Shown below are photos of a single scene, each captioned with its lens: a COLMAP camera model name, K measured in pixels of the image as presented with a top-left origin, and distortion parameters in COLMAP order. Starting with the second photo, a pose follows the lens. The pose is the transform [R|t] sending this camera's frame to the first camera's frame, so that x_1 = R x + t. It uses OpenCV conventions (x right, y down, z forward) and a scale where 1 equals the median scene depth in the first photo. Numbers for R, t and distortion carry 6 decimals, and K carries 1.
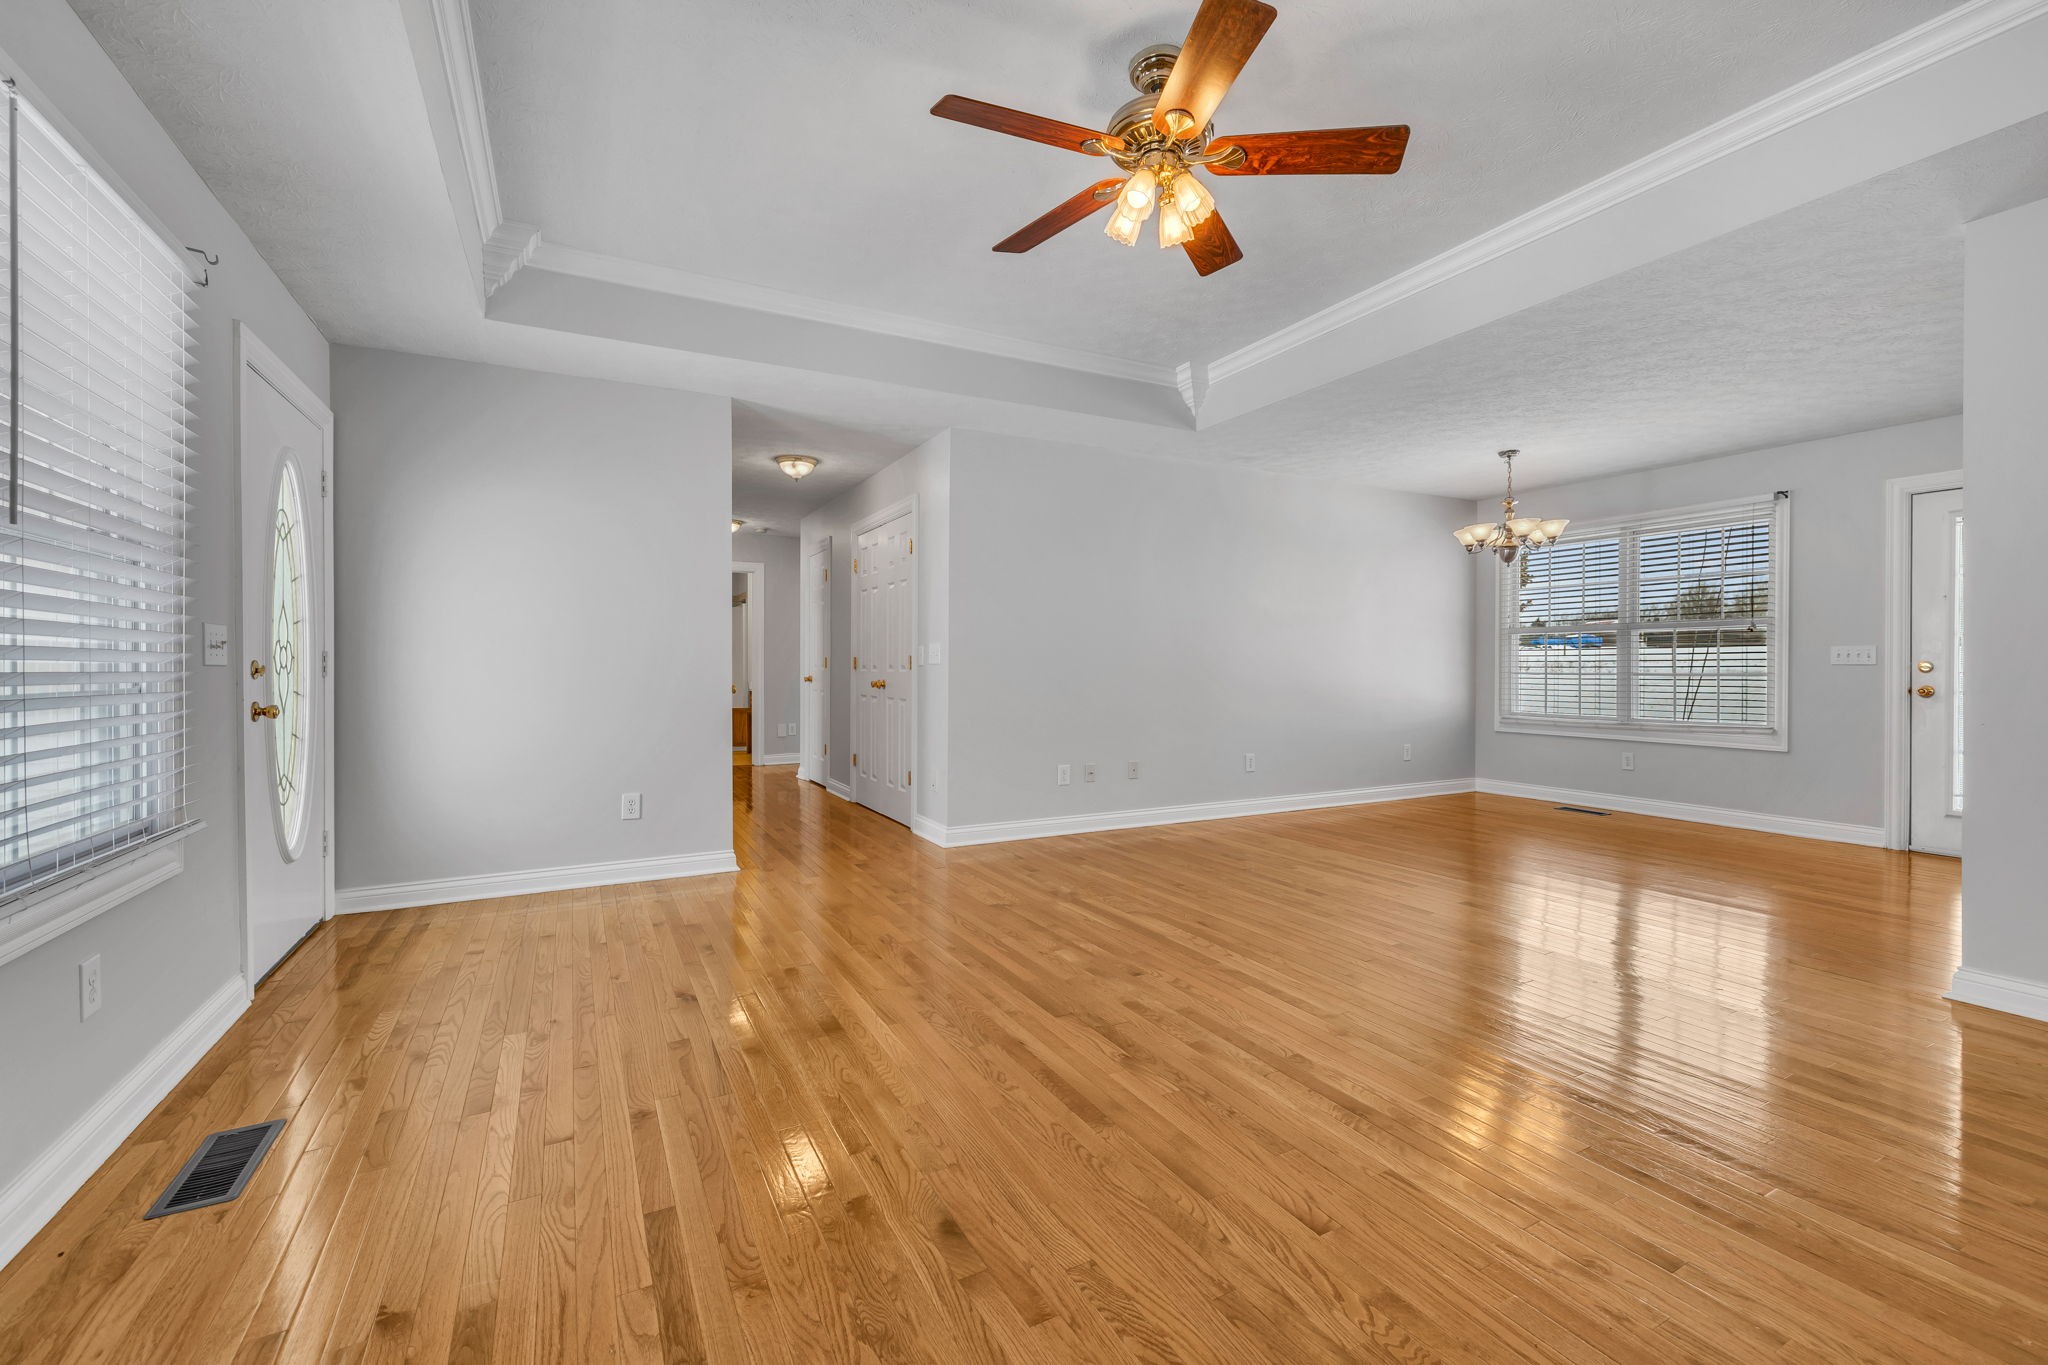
lens RADIAL K [[861.3, 0, 1024.0], [0, 861.3, 682.5], [0, 0, 1]] dist [-0.000026, -0.000010]
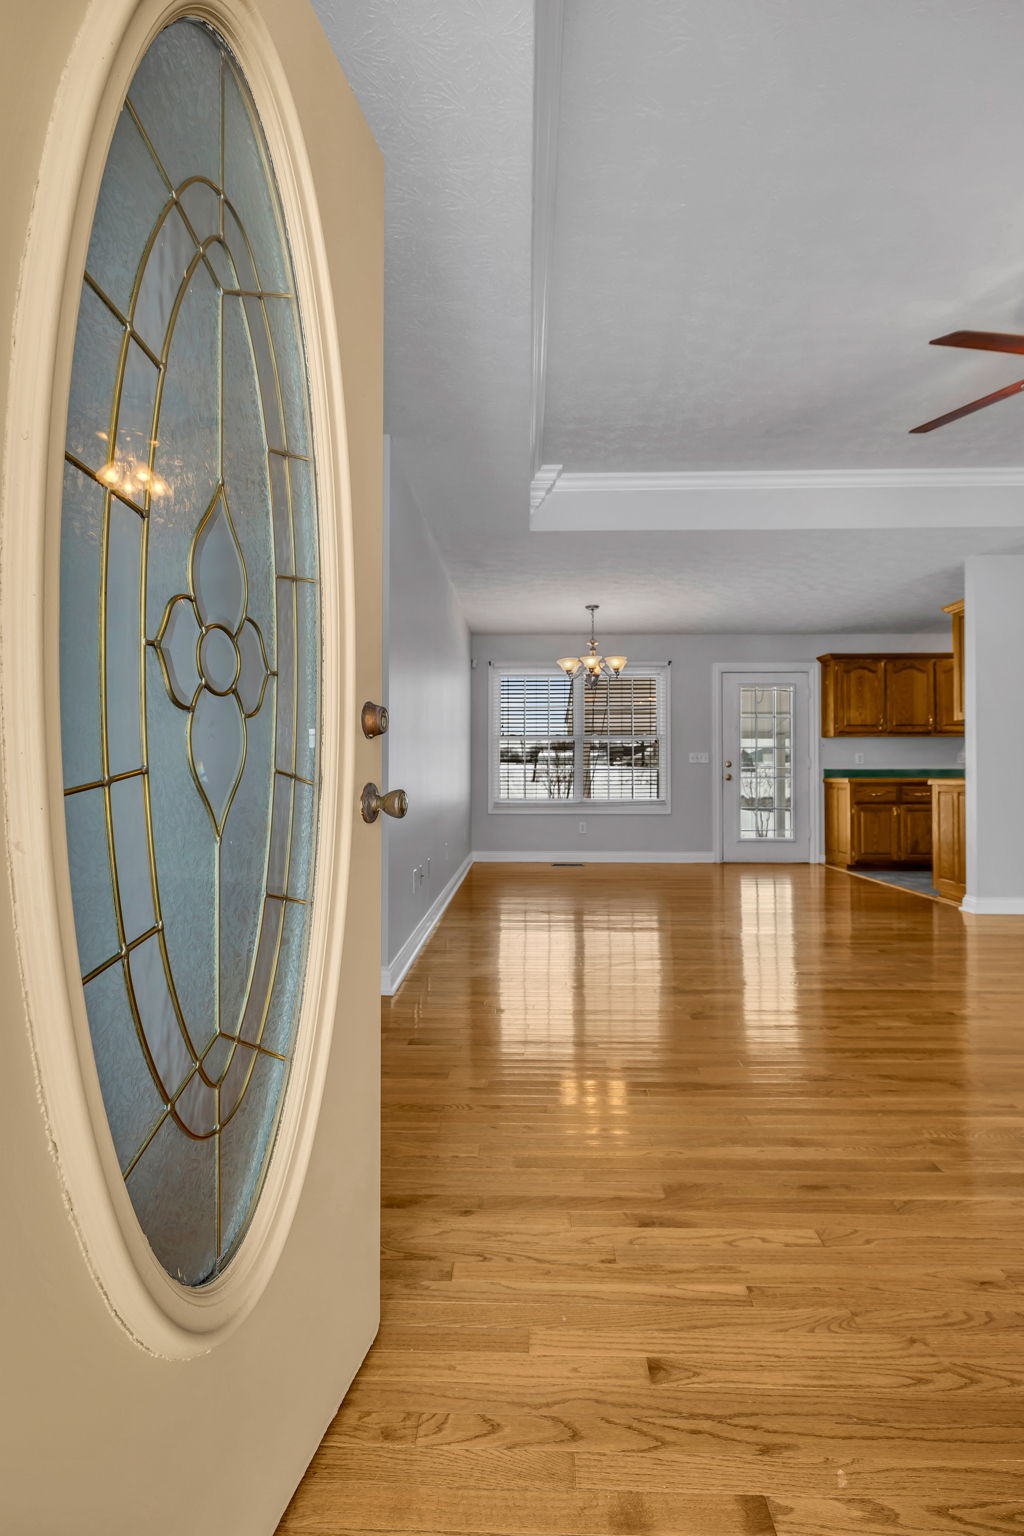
lens RADIAL K [[740.3, 0, 512.0], [0, 740.3, 768.0], [0, 0, 1]] dist [0.000191, -0.000002]
pose [[0.493586, 0.010612, 0.869632, -0.532816], [0.017675, 0.999597, -0.022229, 0.015898], [-0.869517, 0.026342, 0.493199, 0.537460]]
